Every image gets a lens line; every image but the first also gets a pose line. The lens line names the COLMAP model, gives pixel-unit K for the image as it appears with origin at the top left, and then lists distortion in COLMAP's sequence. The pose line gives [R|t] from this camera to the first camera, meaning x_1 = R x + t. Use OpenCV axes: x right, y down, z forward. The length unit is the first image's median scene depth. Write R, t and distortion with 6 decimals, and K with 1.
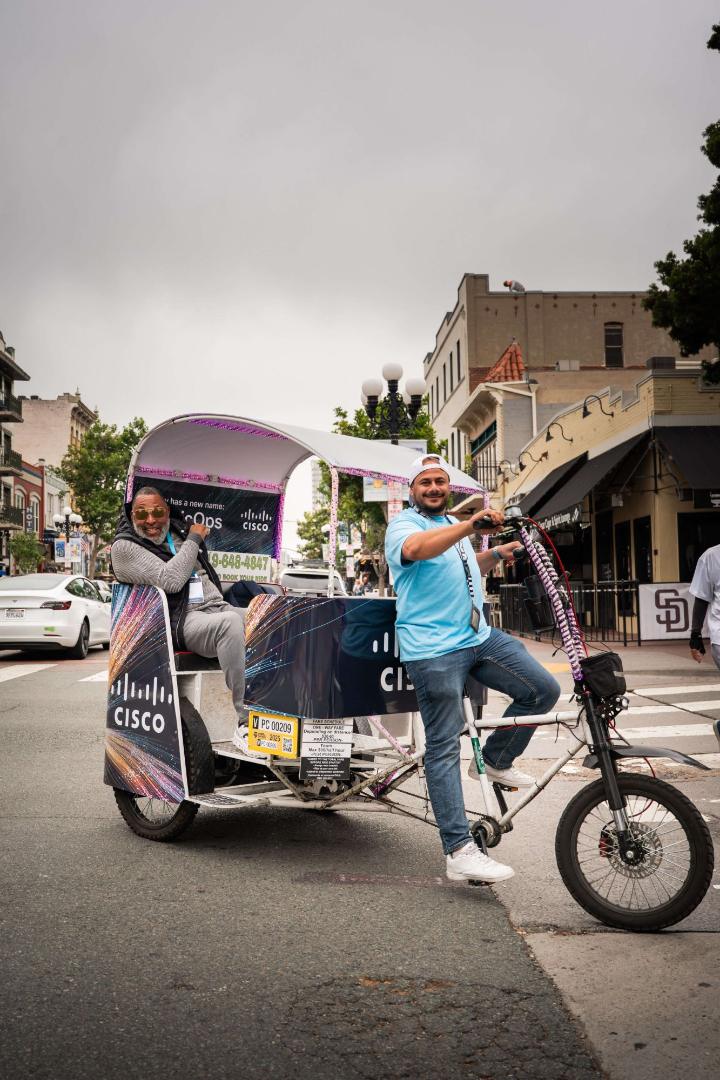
lens RADIAL K [[1038.8, 0, 360.0], [0, 1038.8, 540.0], [0, 0, 1]] dist [0.003226, 0.001212]
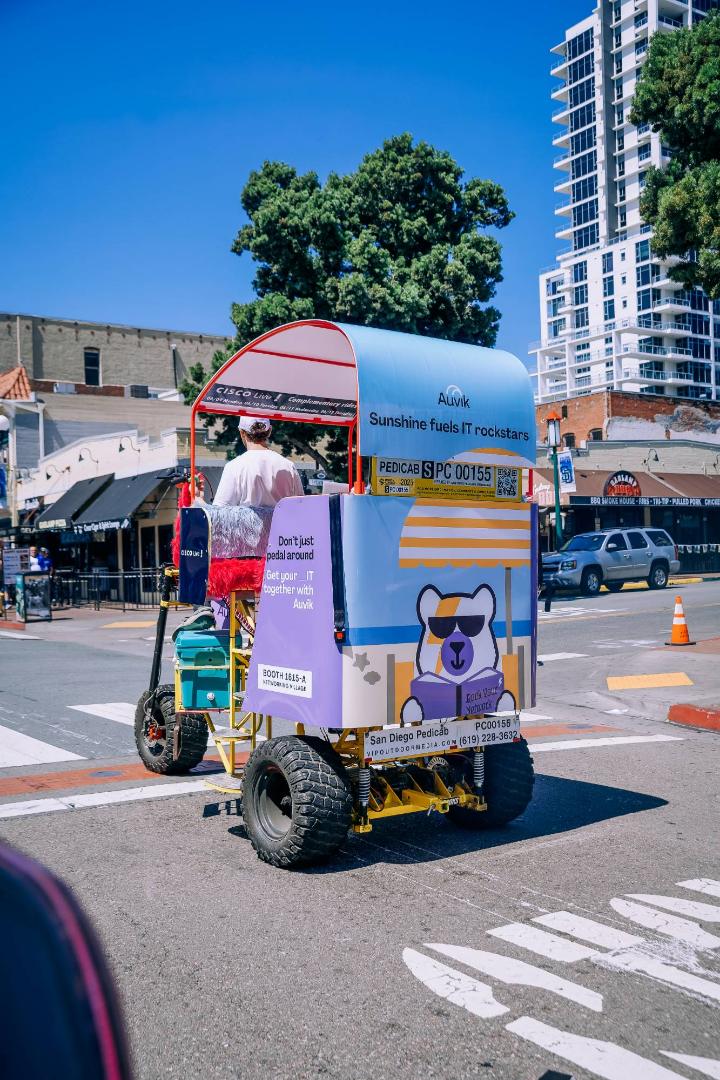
lens RADIAL K [[1038.8, 0, 360.0], [0, 1038.8, 540.0], [0, 0, 1]] dist [0.003226, 0.001212]
pose [[0.850490, 0.002178, 0.525986, -0.152331], [-0.013099, 0.999769, 0.017040, -0.016568], [-0.525827, -0.021383, 0.850322, -0.226401]]
